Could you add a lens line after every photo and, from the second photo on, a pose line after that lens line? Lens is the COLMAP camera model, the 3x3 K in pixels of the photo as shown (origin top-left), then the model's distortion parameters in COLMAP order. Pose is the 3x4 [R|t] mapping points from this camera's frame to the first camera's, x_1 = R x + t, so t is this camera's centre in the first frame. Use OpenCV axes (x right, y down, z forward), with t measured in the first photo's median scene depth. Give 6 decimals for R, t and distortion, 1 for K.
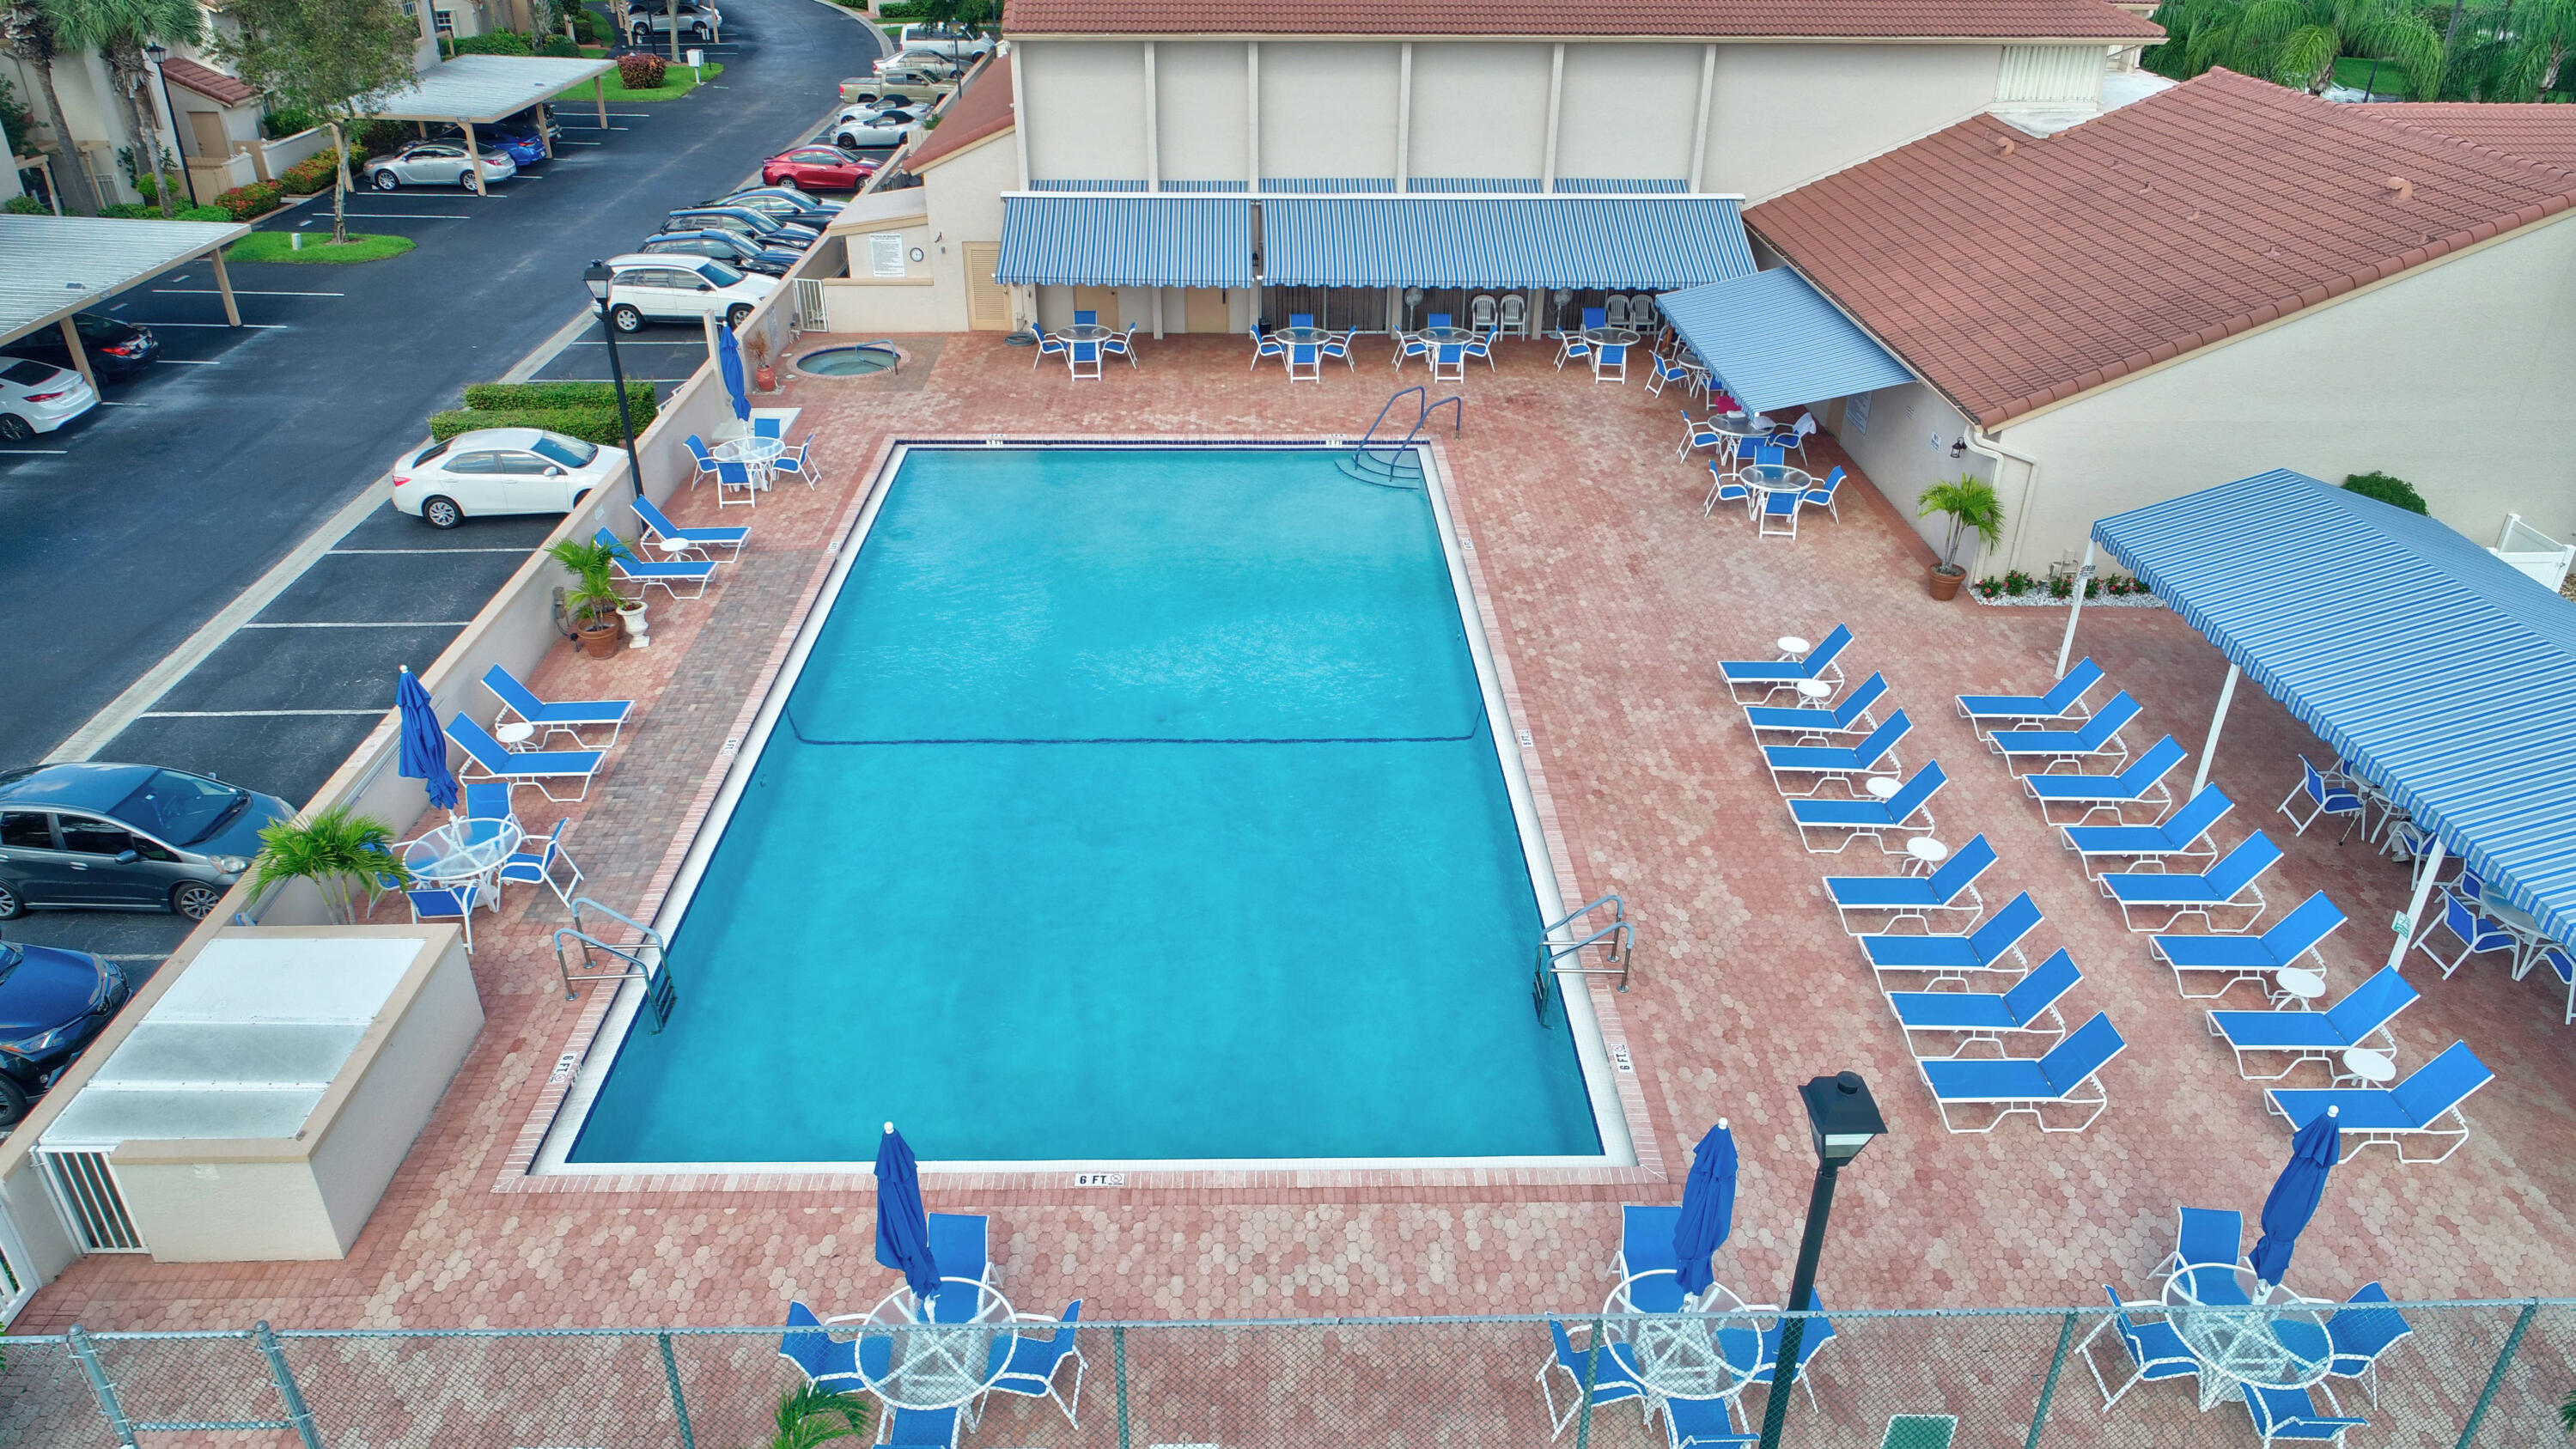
lens RADIAL K [[1720.5, 0, 1288.0], [0, 1720.5, 724.5], [0, 0, 1]] dist [-0.007092, 0.001422]
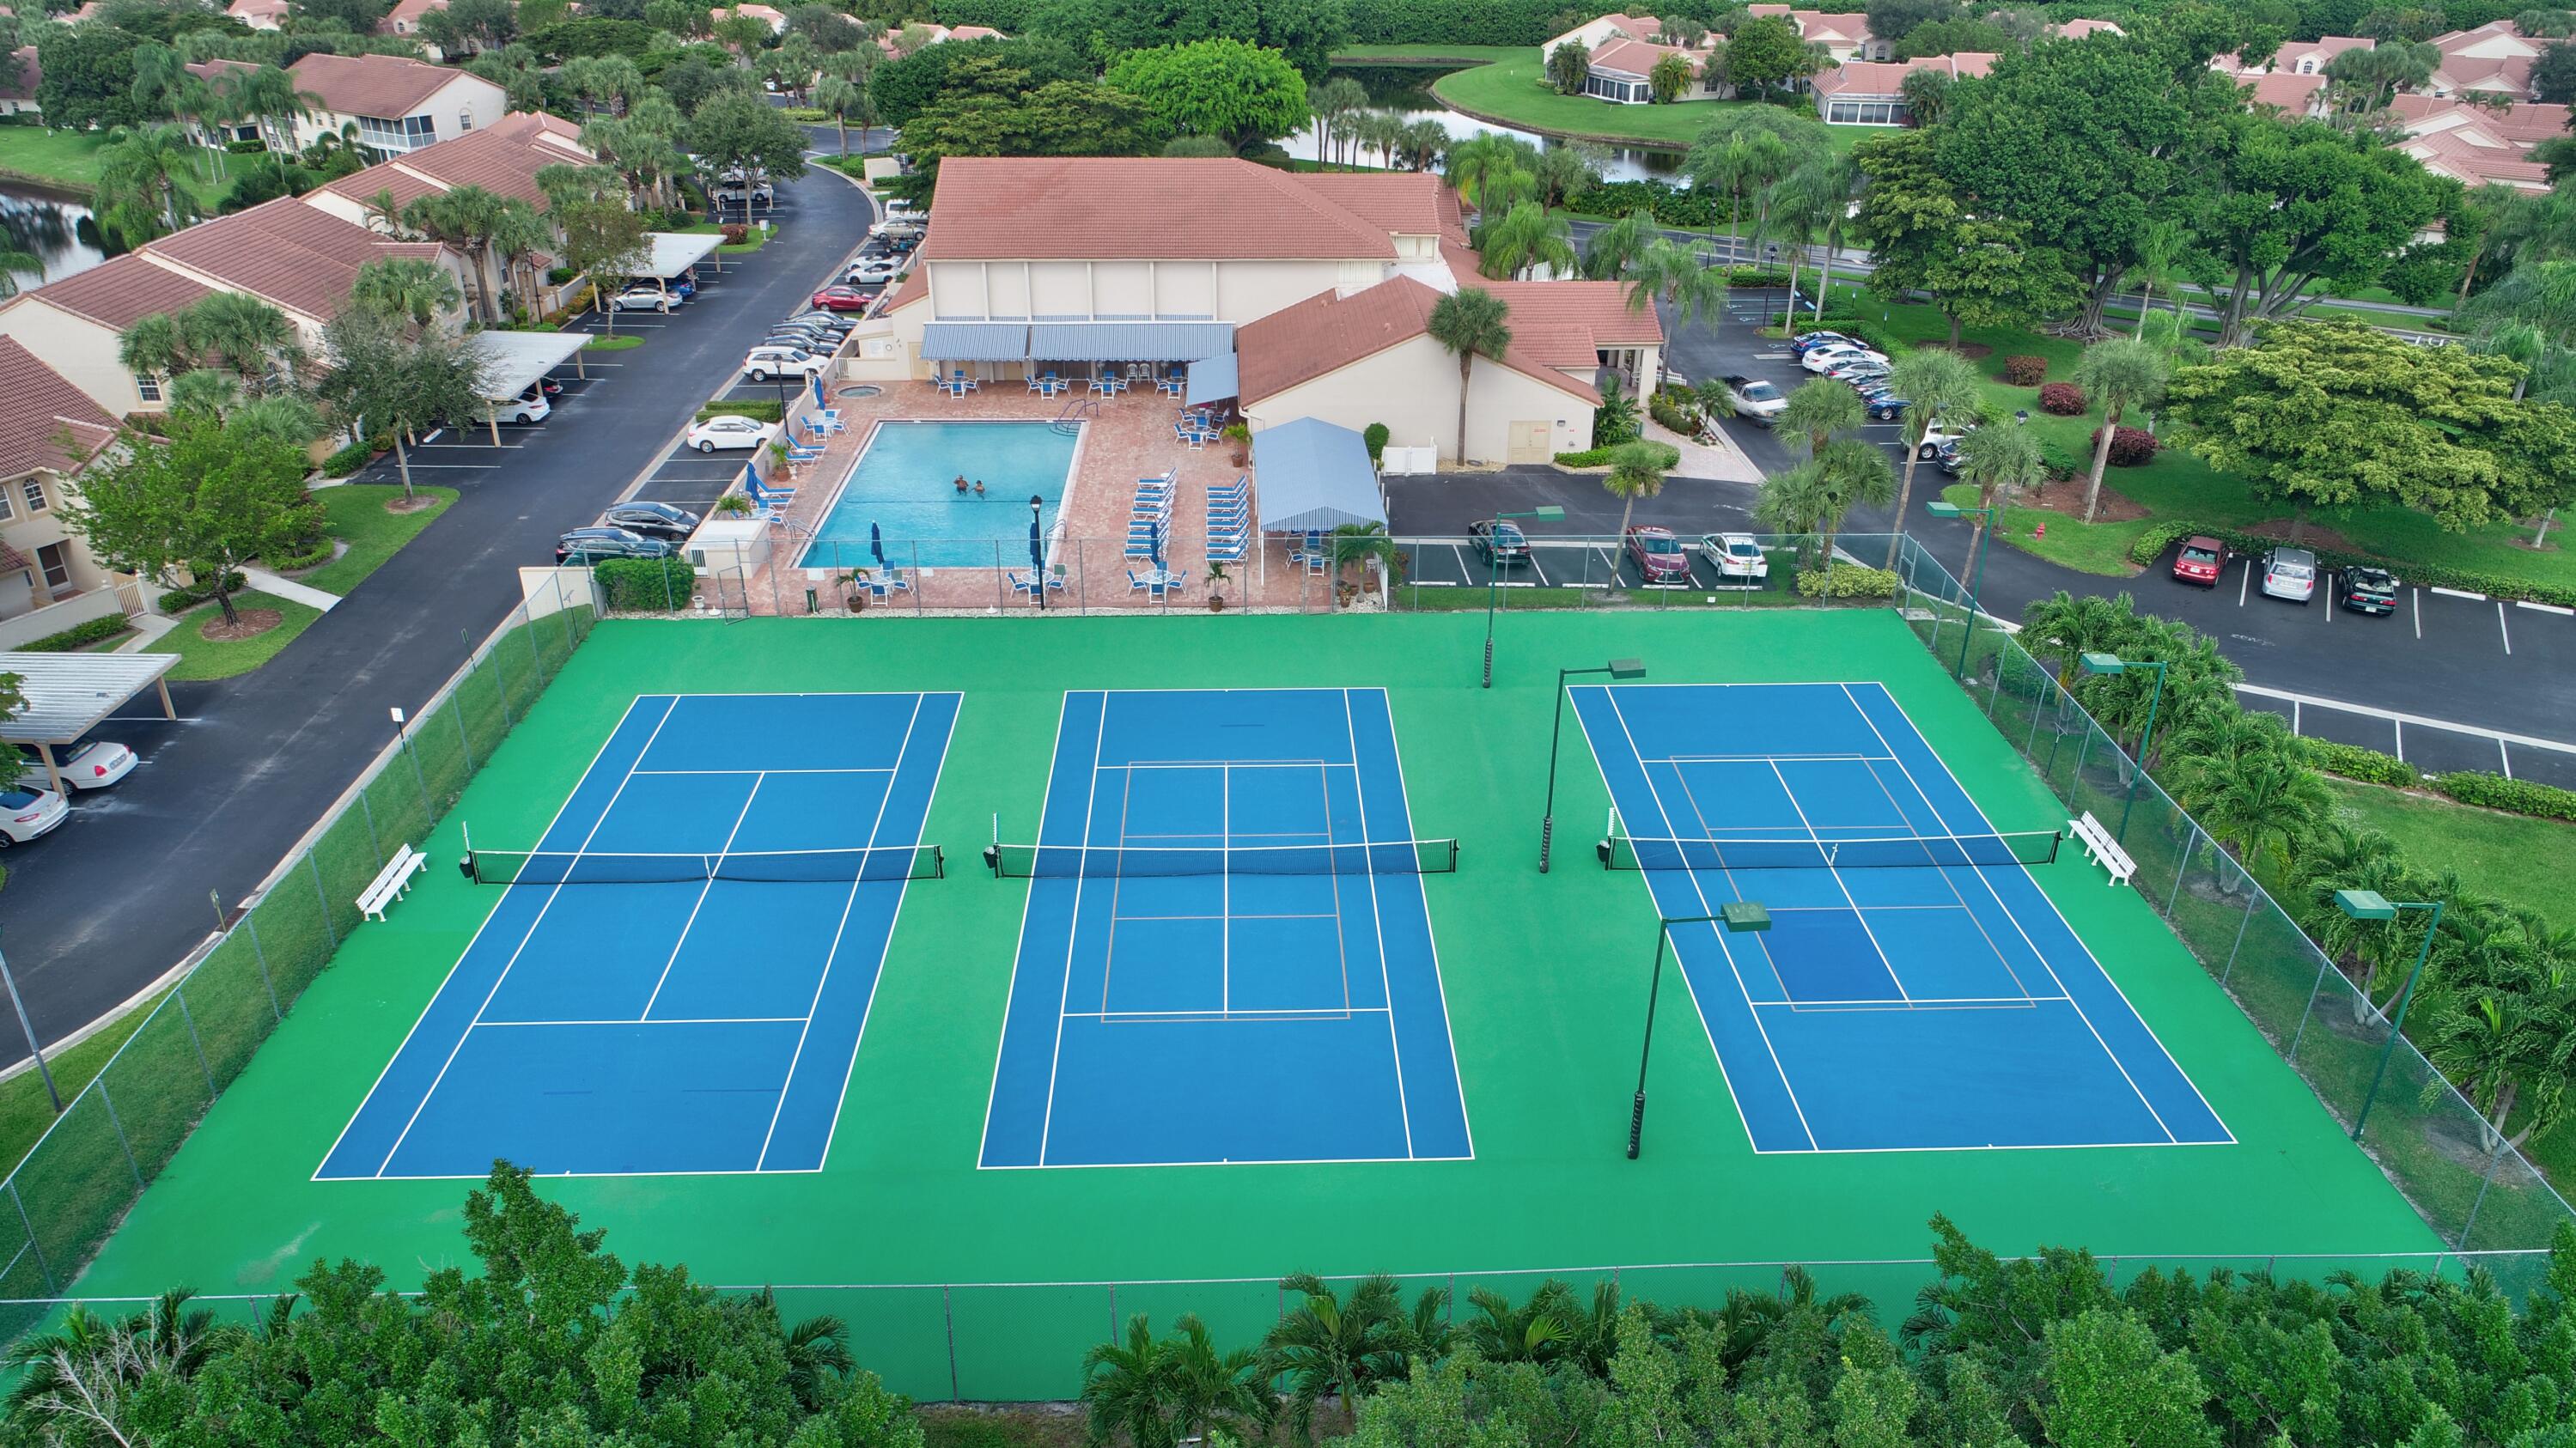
lens RADIAL K [[1720.4, 0, 1288.0], [0, 1720.4, 724.0], [0, 0, 1]] dist [-0.007092, 0.001422]
pose [[0.999977, -0.004629, 0.004888, 0.314348], [0.004808, 0.999299, -0.037137, 0.329322], [-0.004712, 0.037160, 0.999298, -1.325338]]
